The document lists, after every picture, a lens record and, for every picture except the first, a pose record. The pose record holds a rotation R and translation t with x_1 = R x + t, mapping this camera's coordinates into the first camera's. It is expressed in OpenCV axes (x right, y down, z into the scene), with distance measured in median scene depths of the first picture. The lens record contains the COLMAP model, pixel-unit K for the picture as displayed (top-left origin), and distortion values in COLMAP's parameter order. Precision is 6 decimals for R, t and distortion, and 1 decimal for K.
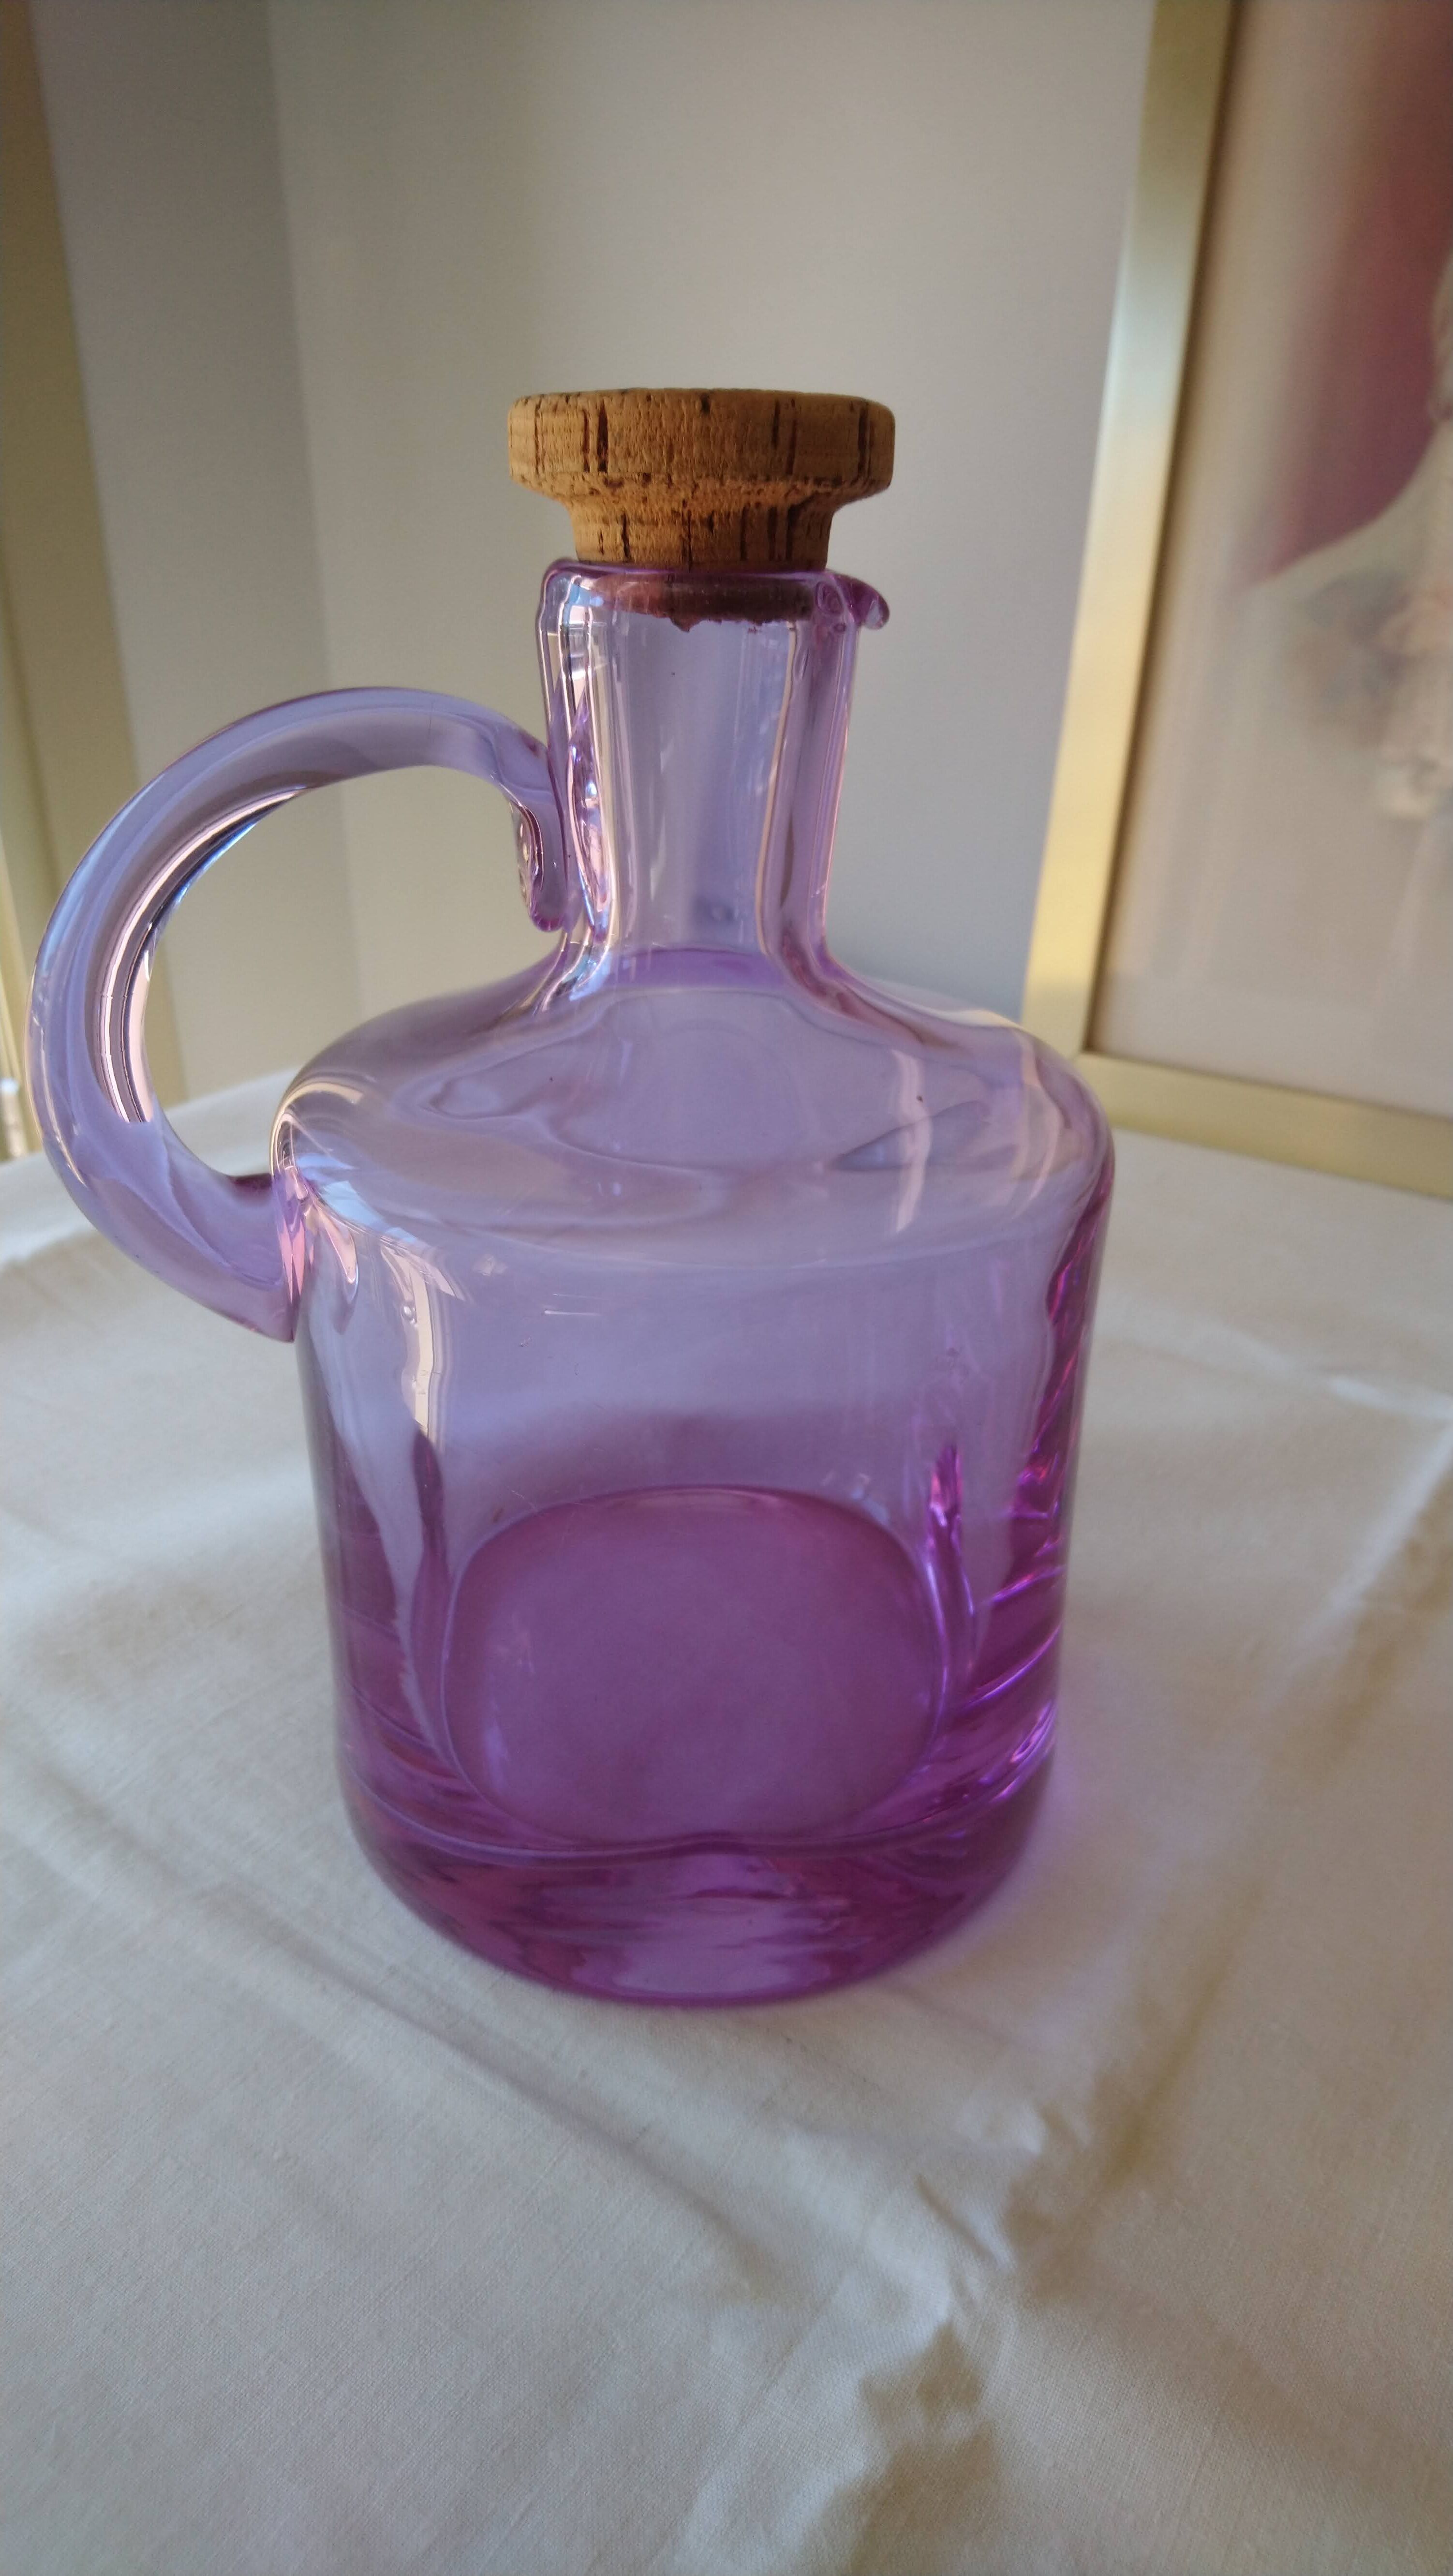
lens RADIAL K [[1779.4, 0, 726.5], [0, 1779.4, 1288.0], [0, 0, 1]] dist [0.004564, -0.176484]
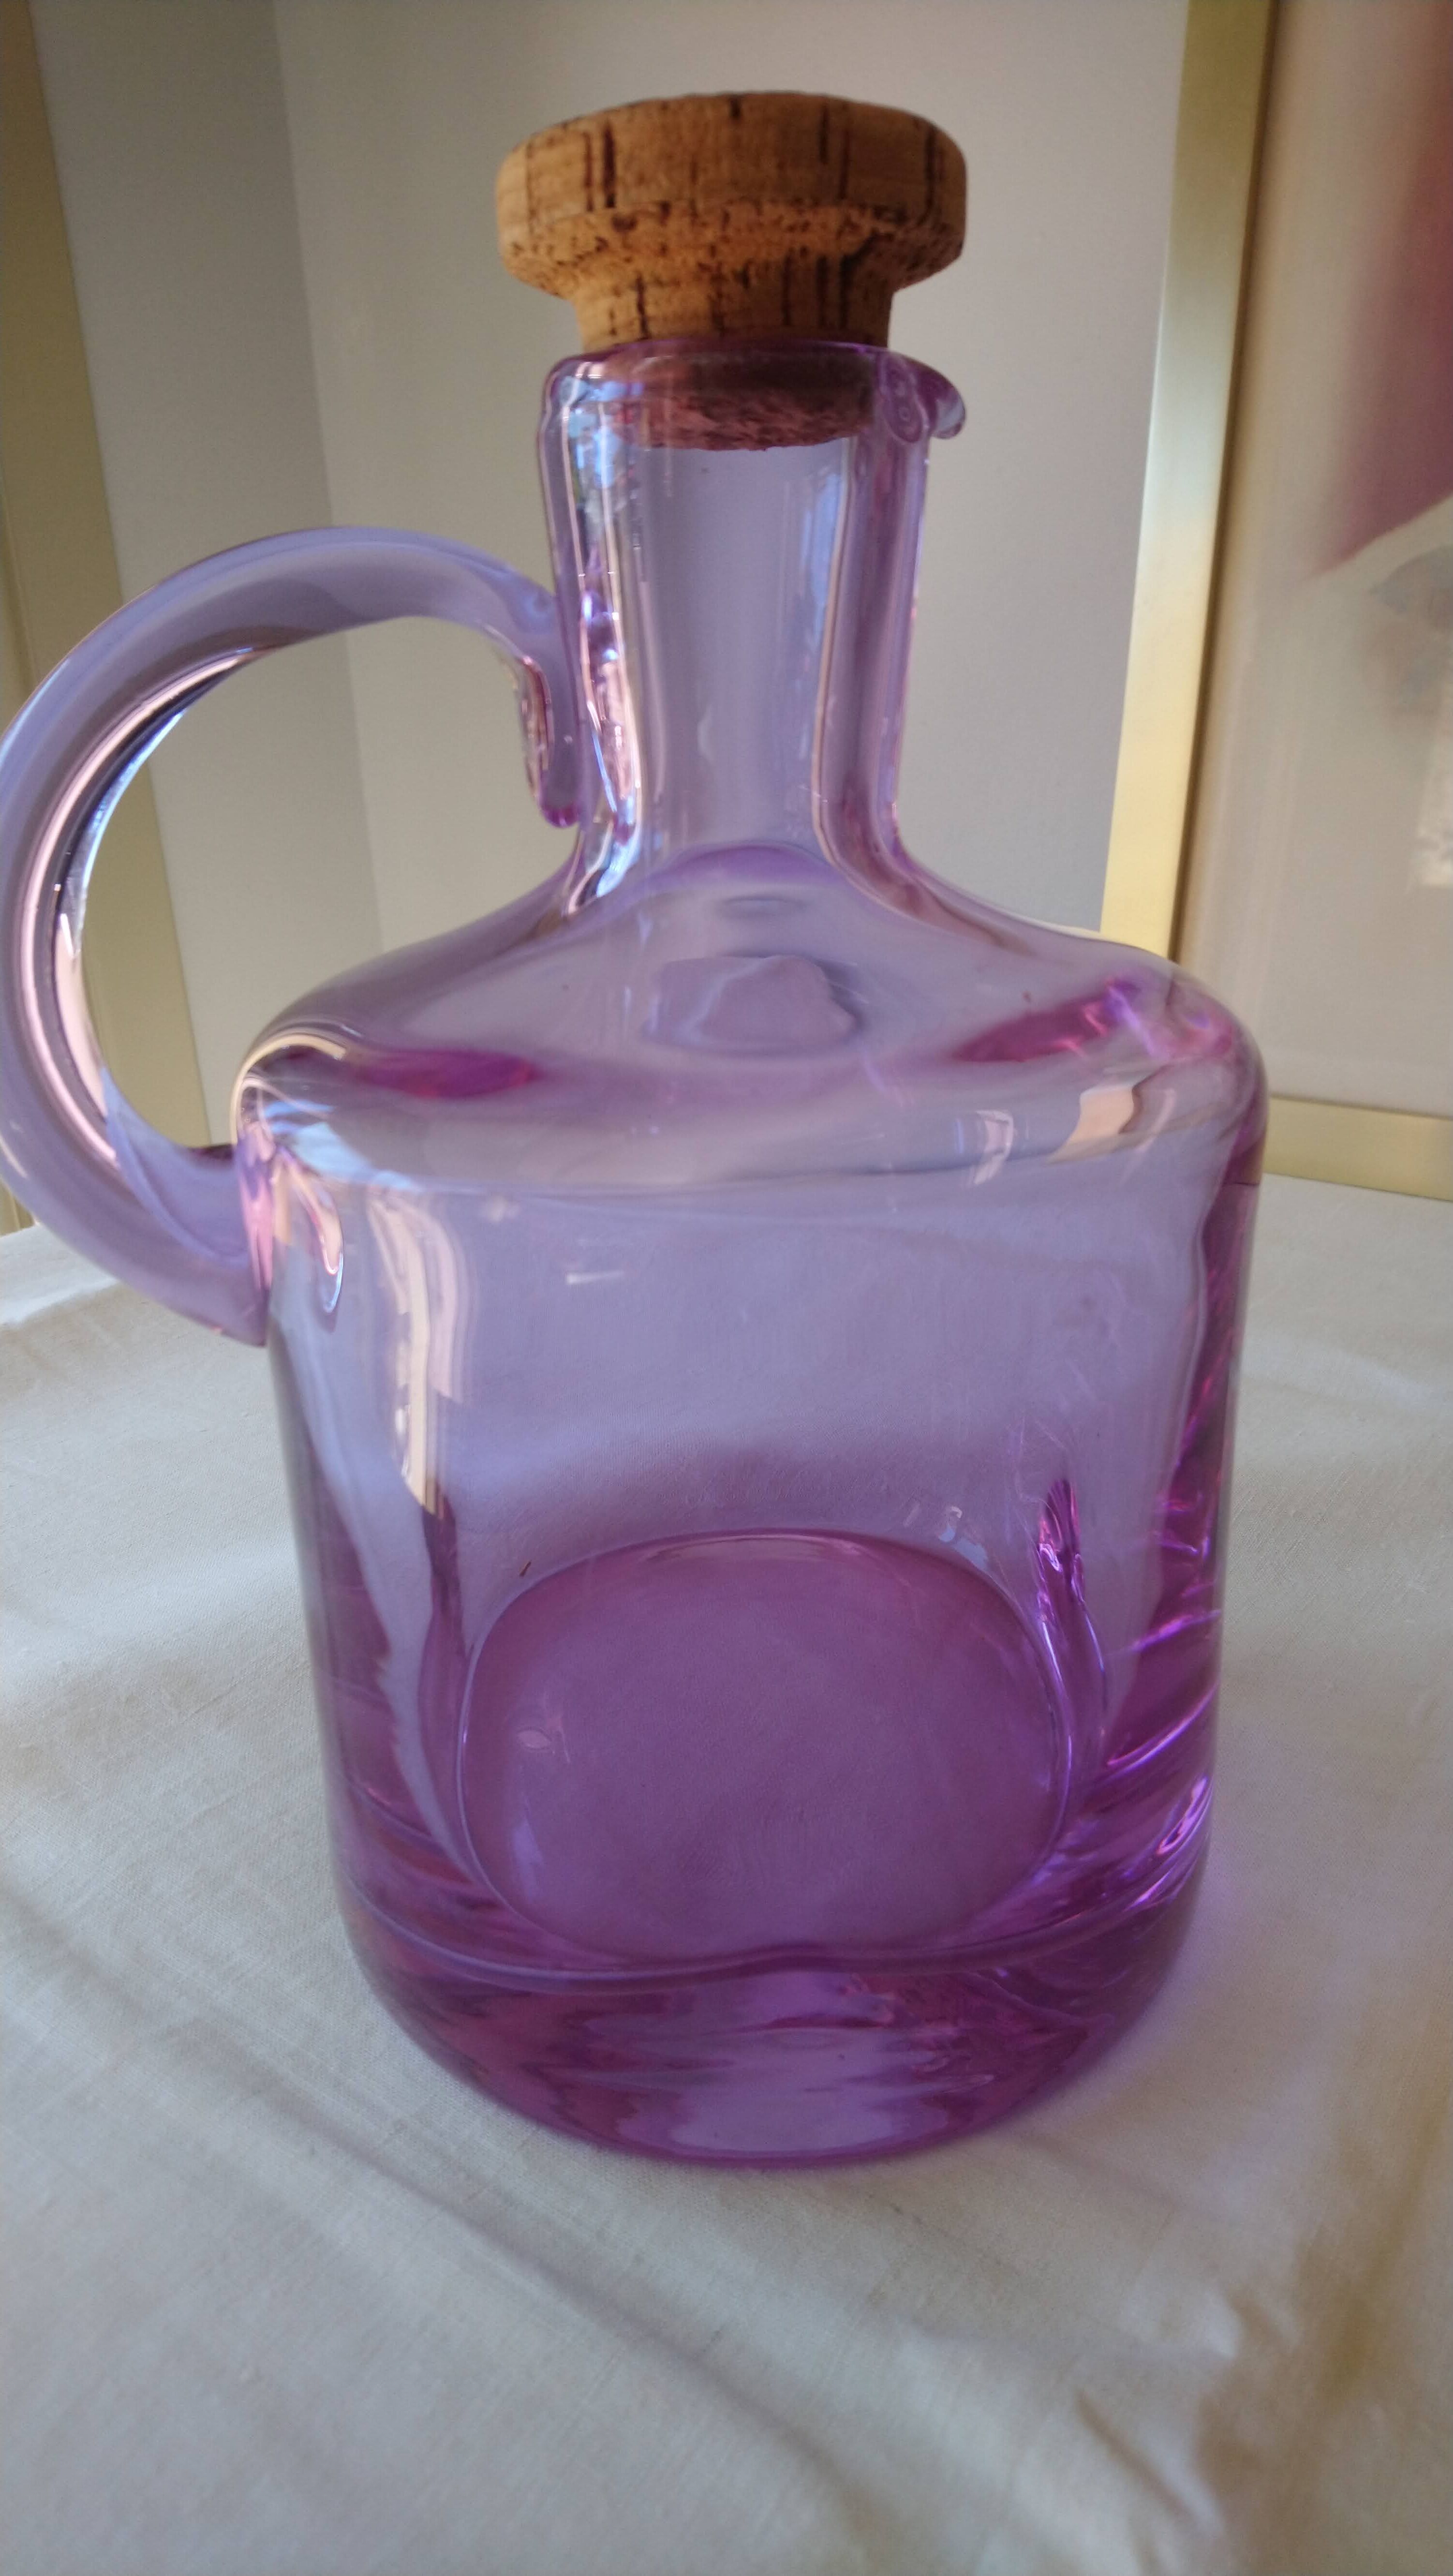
lens RADIAL K [[1742.8, 0, 726.5], [0, 1742.8, 1288.0], [0, 0, 1]] dist [-0.067544, 0.002702]
pose [[0.999242, -0.029220, -0.025739, -0.009489], [0.027291, 0.997003, -0.072383, 0.070274], [0.027777, 0.071625, 0.997045, 0.214695]]
